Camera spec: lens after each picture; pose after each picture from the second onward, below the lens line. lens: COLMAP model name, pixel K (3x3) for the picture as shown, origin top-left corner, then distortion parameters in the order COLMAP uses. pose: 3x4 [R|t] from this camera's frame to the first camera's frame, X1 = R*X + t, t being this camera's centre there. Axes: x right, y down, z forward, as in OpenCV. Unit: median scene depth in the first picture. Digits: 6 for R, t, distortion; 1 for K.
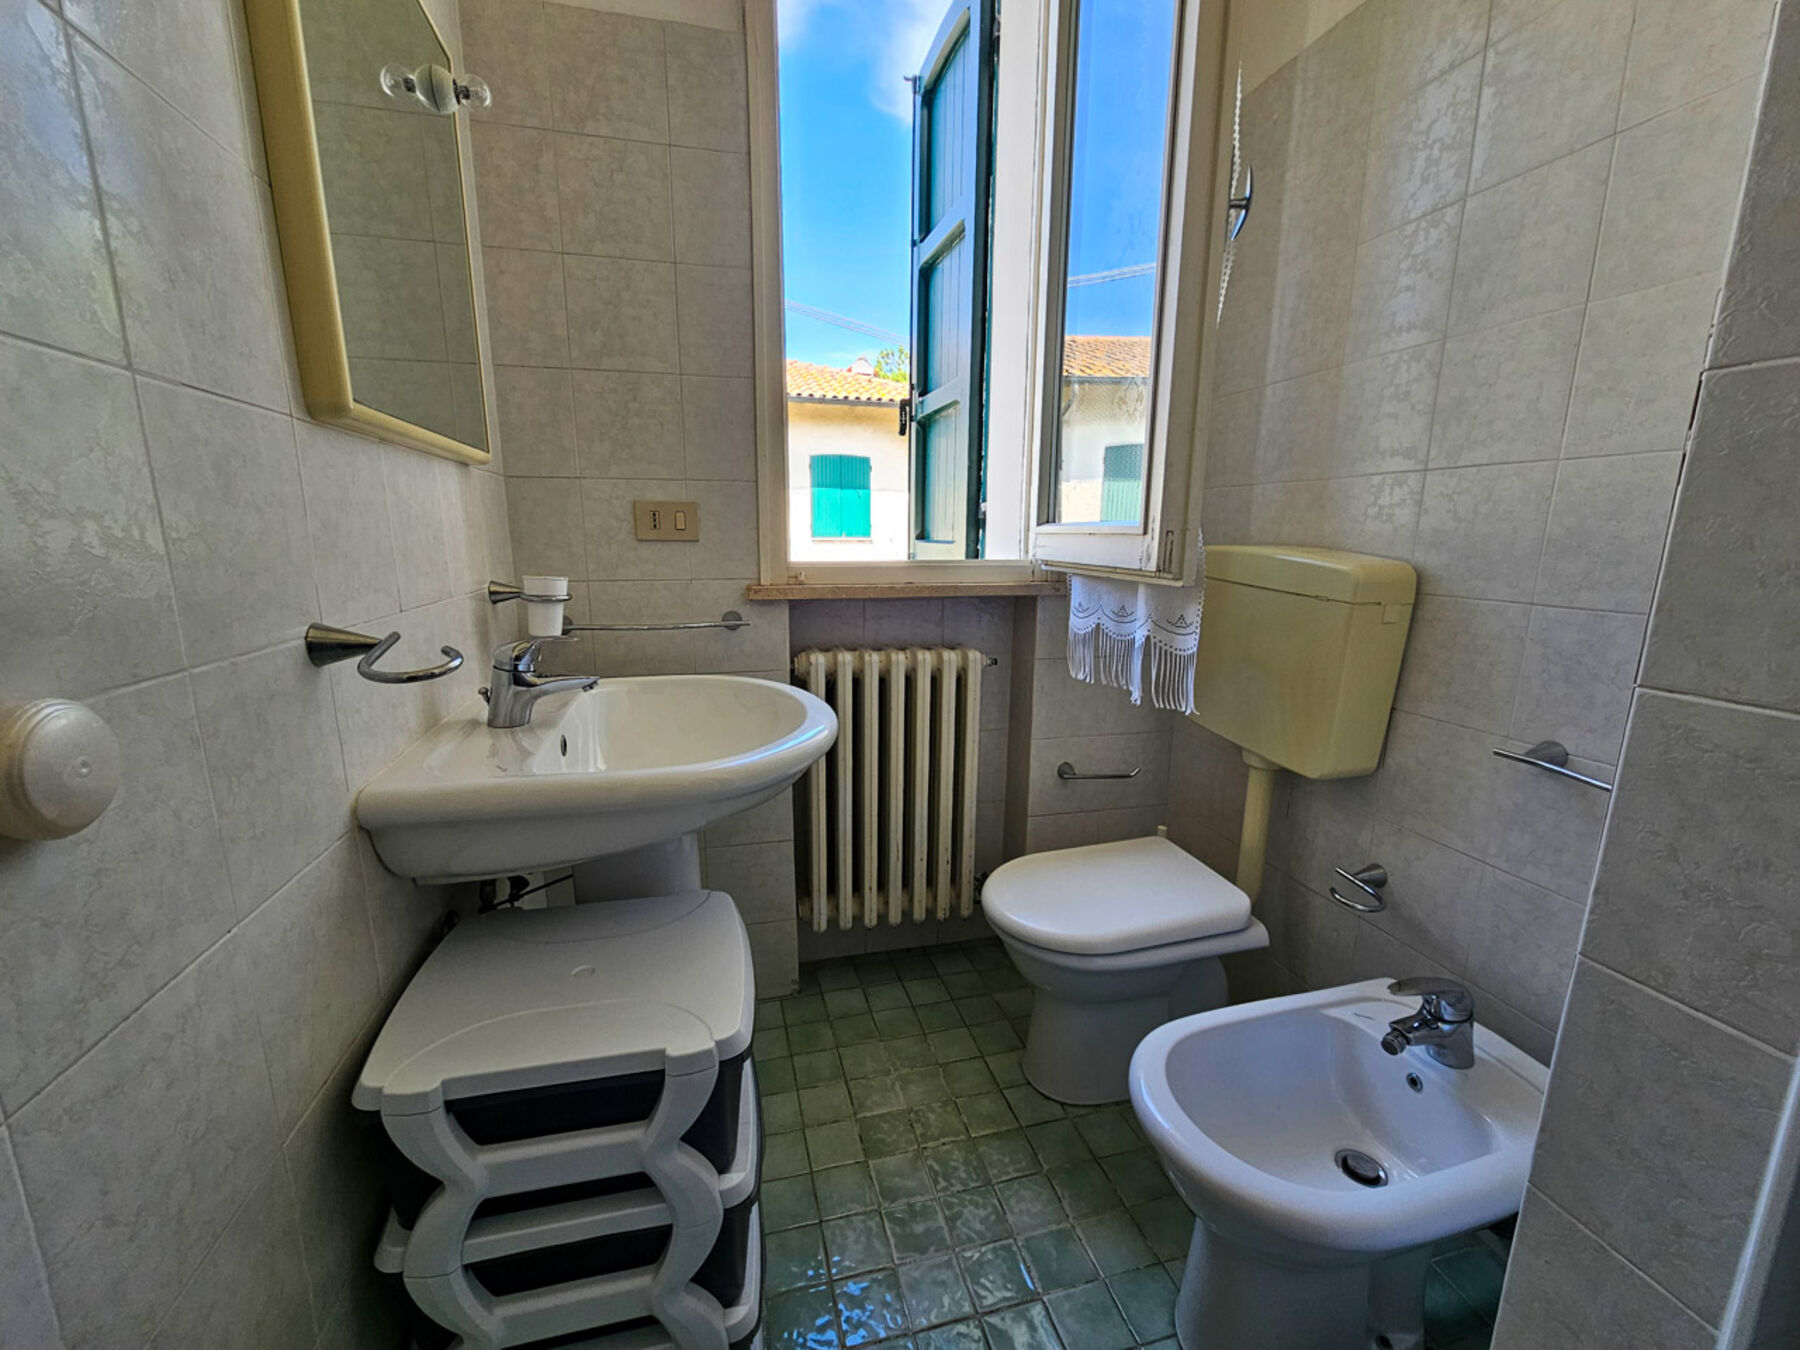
lens RADIAL K [[736.5, 0, 905.0], [0, 736.5, 689.1], [0, 0, 1]] dist [-0.000326, 0.000066]
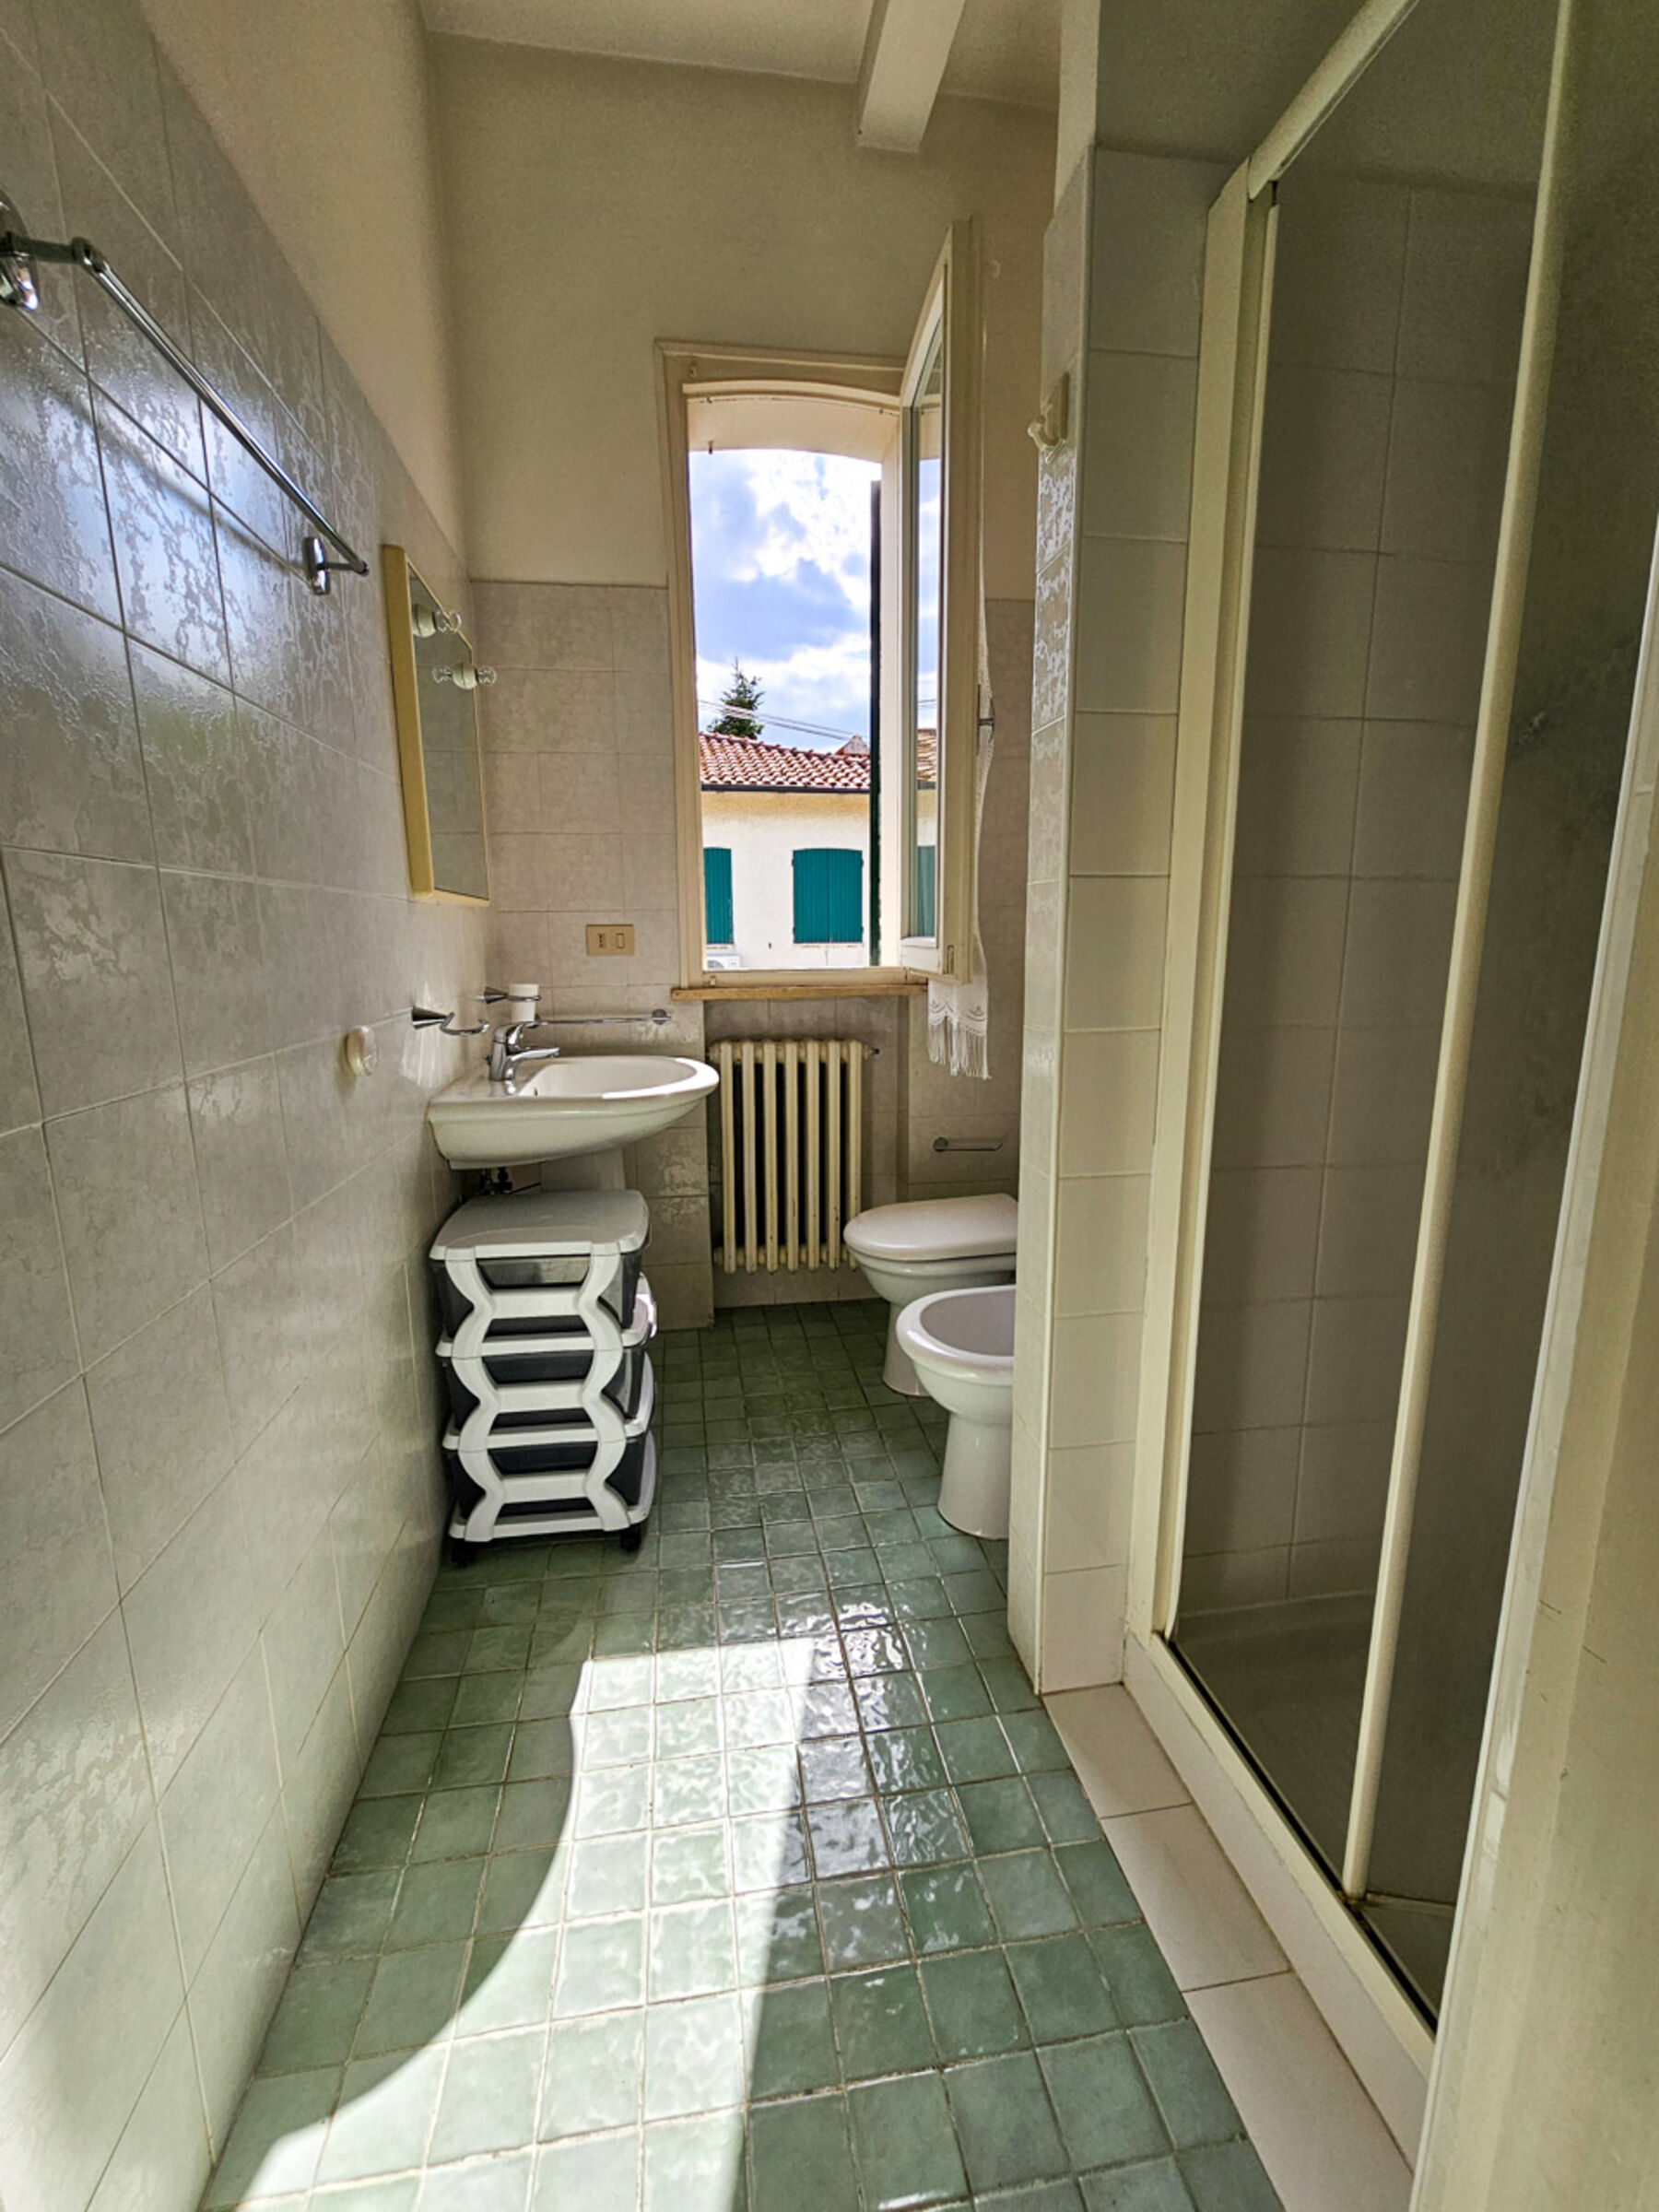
lens RADIAL K [[905.1, 0, 814.9], [0, 905.1, 1095.4], [0, 0, 1]] dist [-0.000326, 0.000066]
pose [[0.993398, 0.001618, -0.114709, 0.219624], [-0.005728, 0.999353, -0.035507, 0.100658], [0.114578, 0.035930, 0.992764, -0.534833]]
